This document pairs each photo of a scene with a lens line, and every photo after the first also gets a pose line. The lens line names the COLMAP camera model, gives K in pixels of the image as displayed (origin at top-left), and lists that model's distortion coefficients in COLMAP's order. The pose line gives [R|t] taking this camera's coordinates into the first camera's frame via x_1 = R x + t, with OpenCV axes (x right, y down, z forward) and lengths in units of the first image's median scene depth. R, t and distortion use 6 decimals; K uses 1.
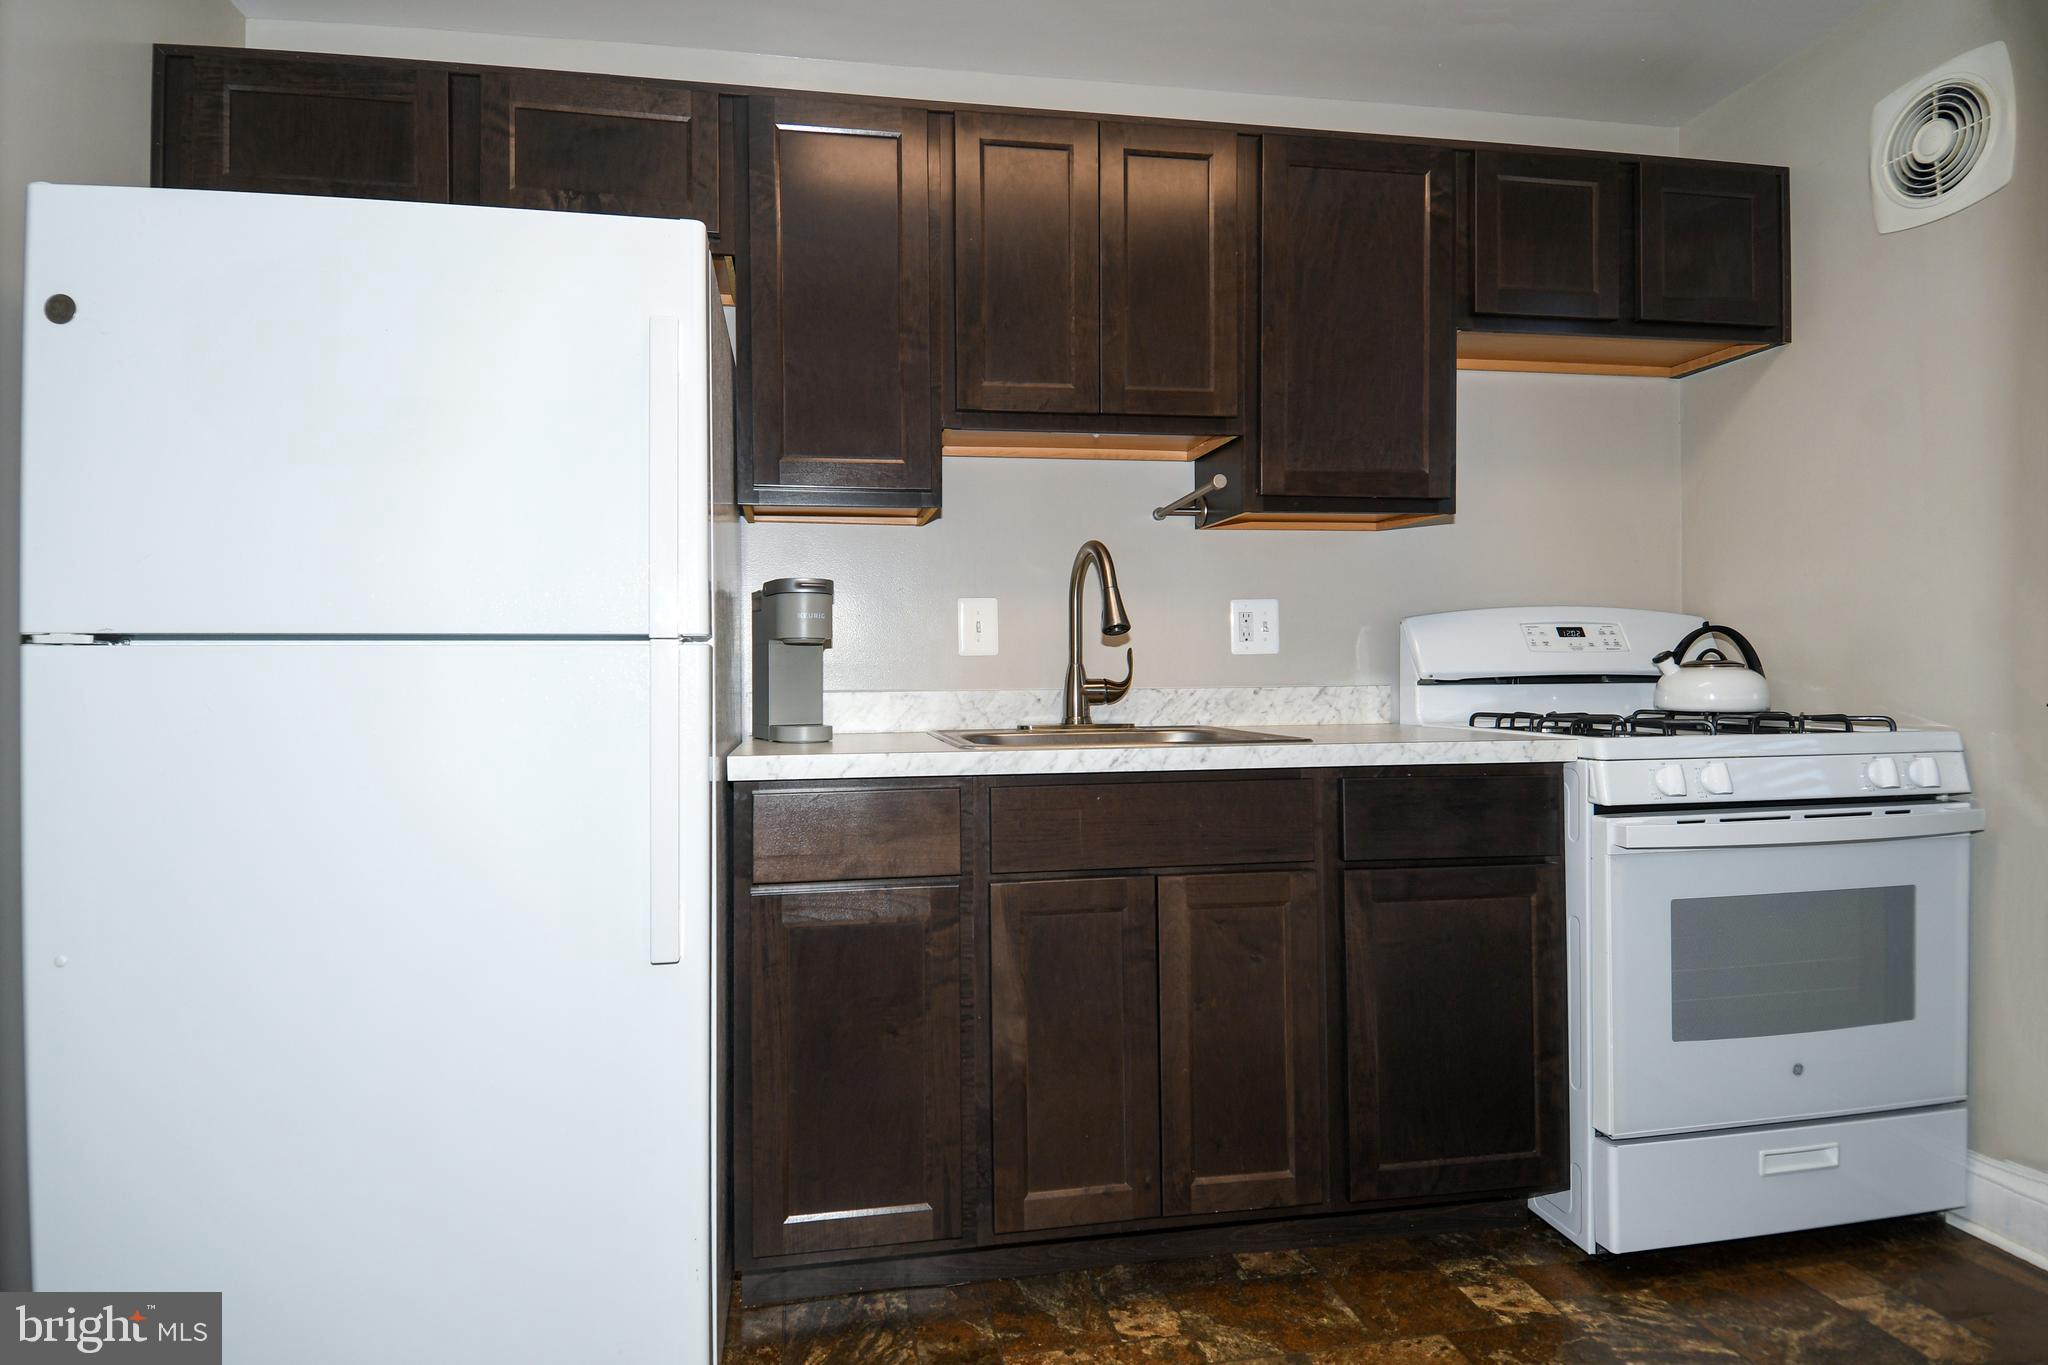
lens RADIAL K [[1101.1, 0, 980.1], [0, 1101.1, 653.6], [0, 0, 1]] dist [0.055543, -0.053772]
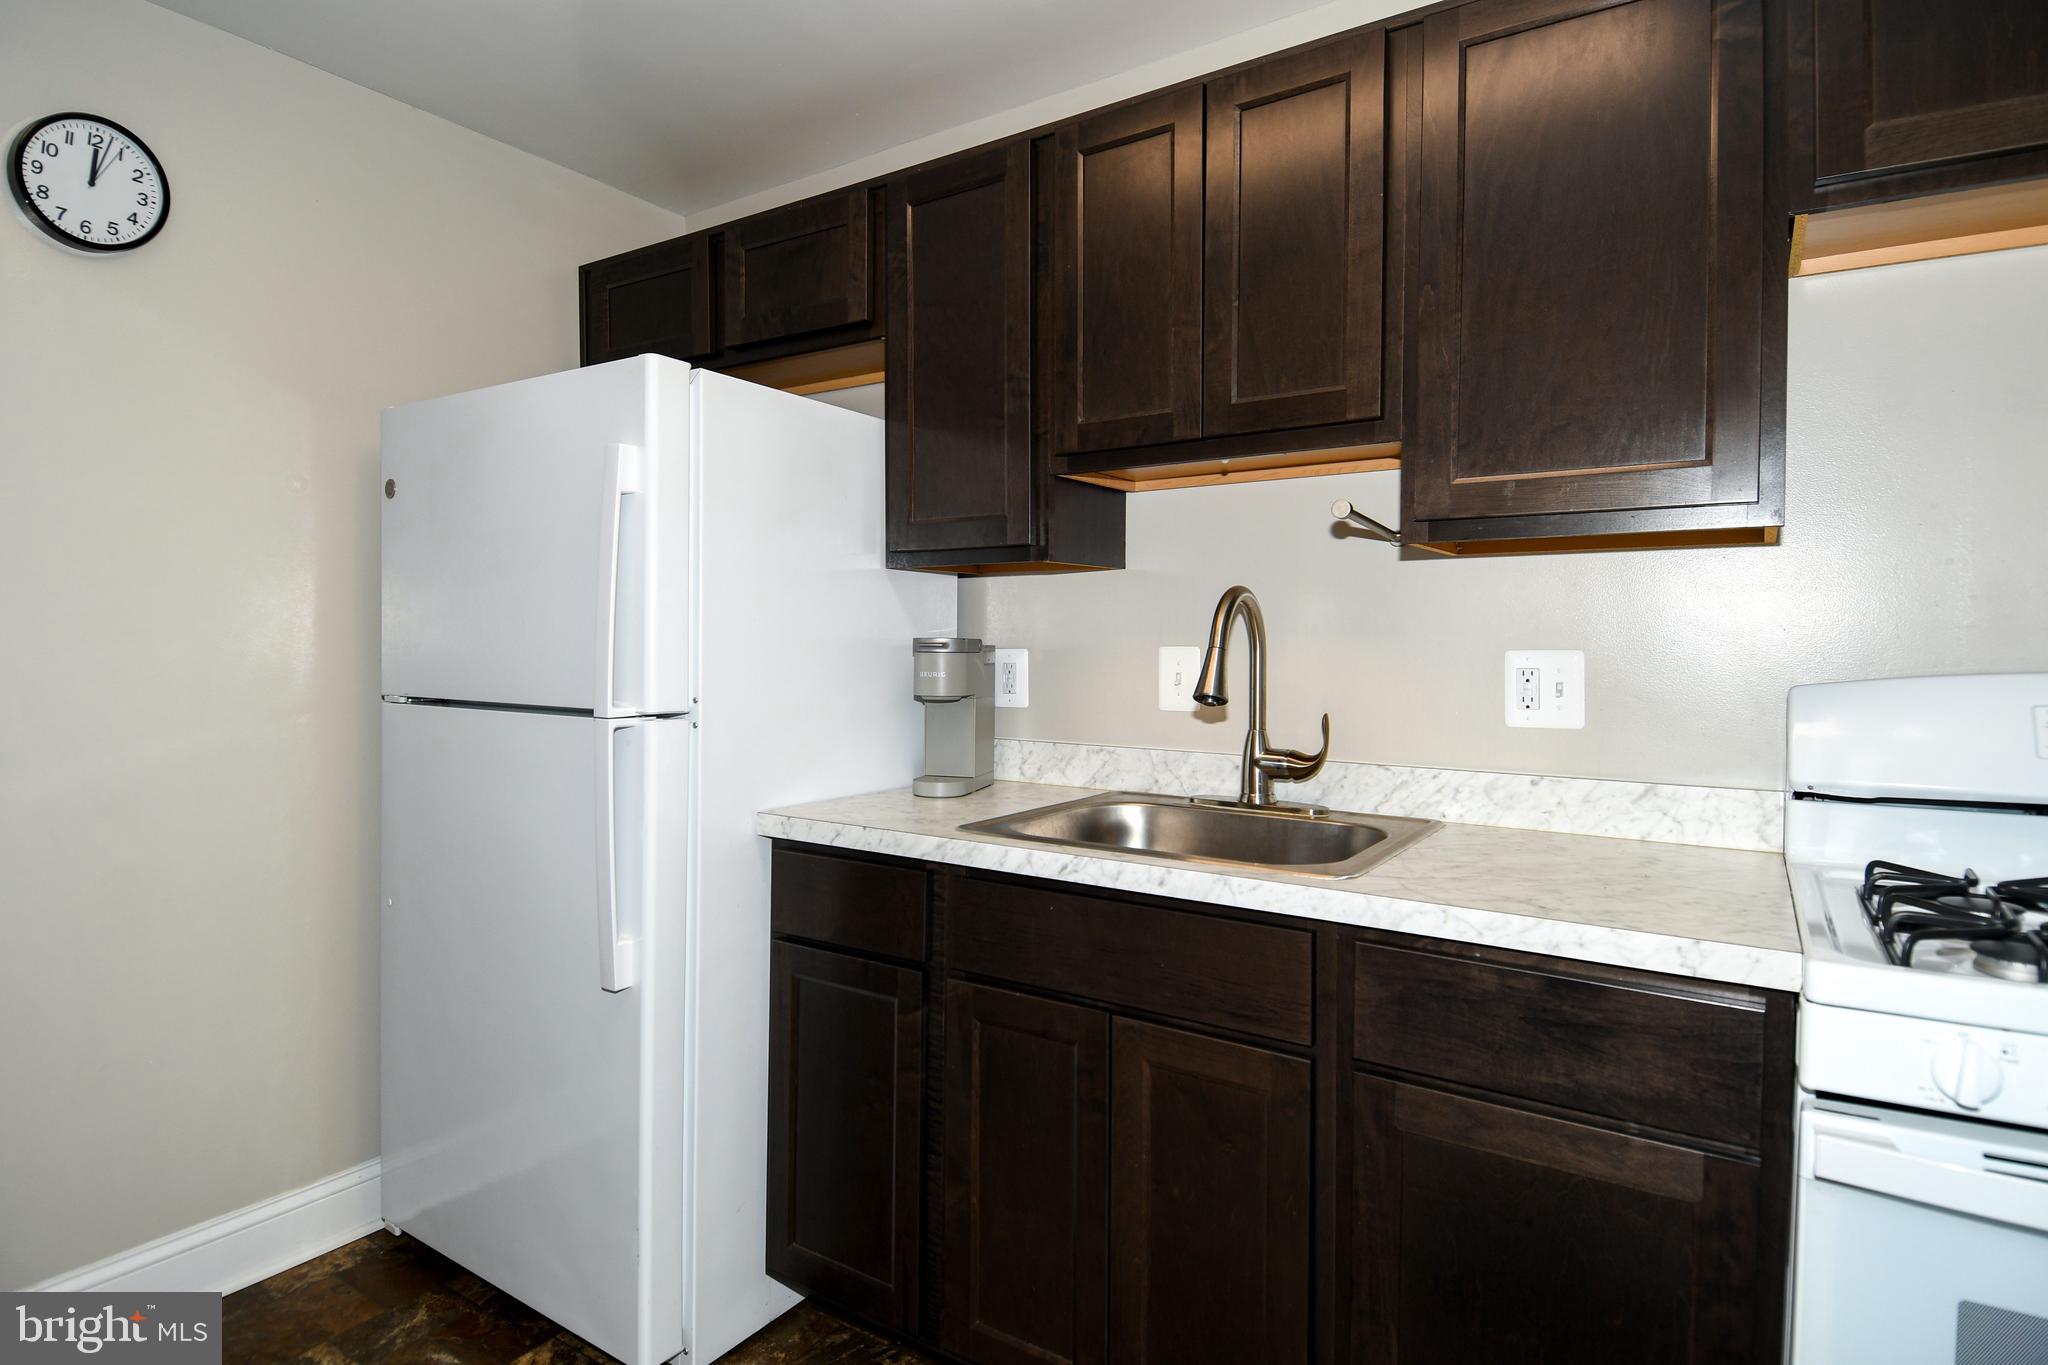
lens RADIAL K [[1070.3, 0, 988.1], [0, 1070.3, 645.6], [0, 0, 1]] dist [0.057448, -0.050896]
pose [[0.728889, 0.012702, -0.684514, 0.545419], [0.000094, 0.999826, 0.018654, -0.076614], [0.684632, -0.013661, 0.728761, 0.298427]]
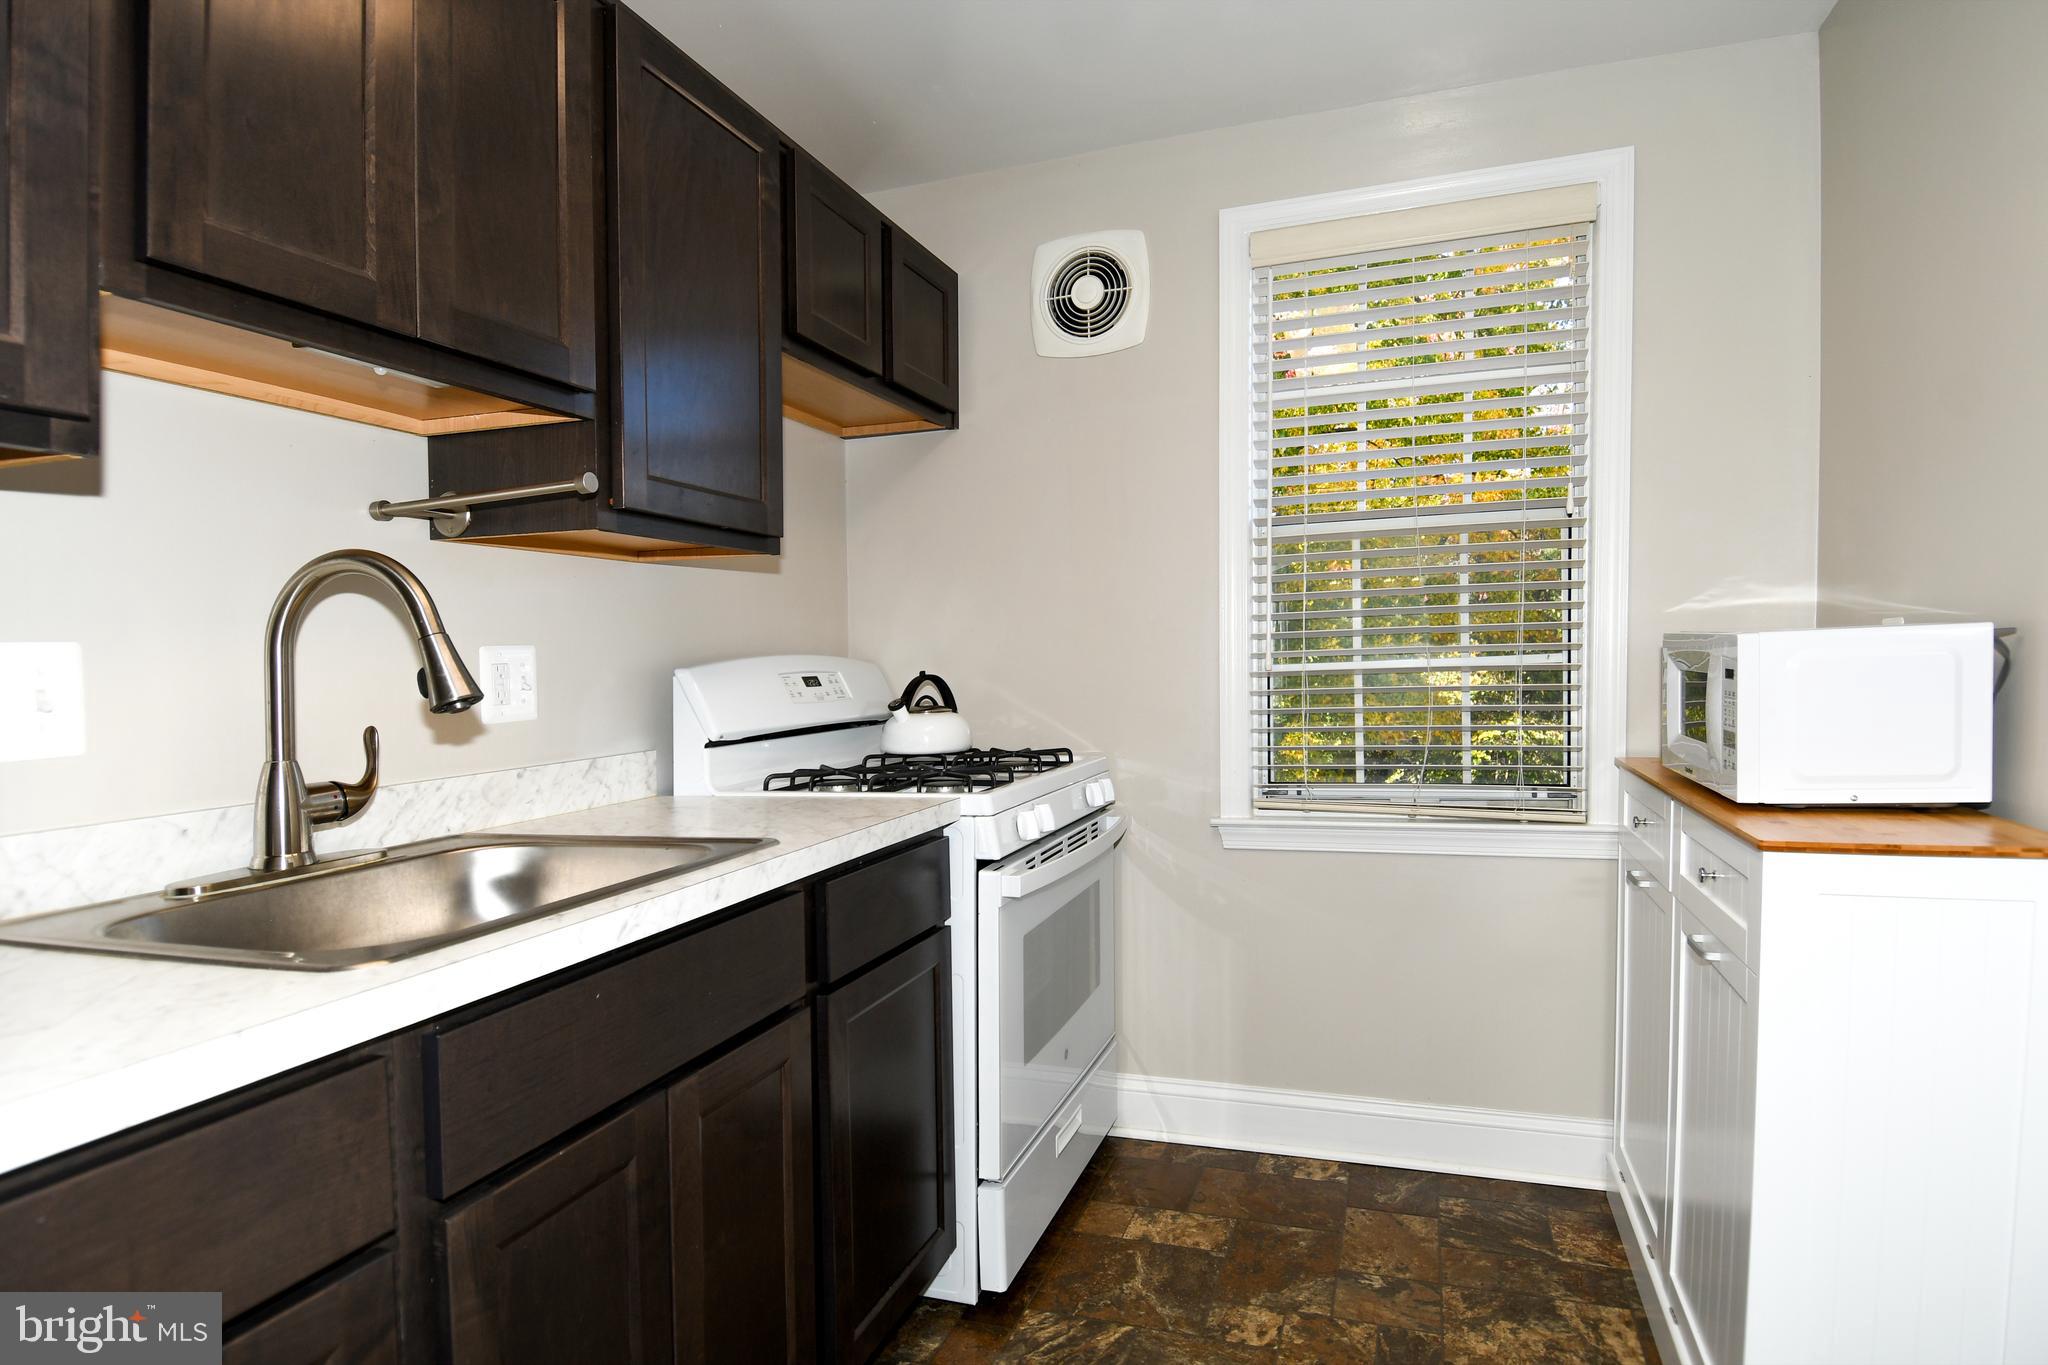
lens RADIAL K [[1082.9, 0, 1054.6], [0, 1082.9, 681.3], [0, 0, 1]] dist [0.038370, -0.037236]
pose [[0.459830, -0.025066, 0.887653, -0.253330], [0.016949, 0.999667, 0.019449, -0.039609], [-0.887845, 0.006102, 0.460102, 0.425571]]
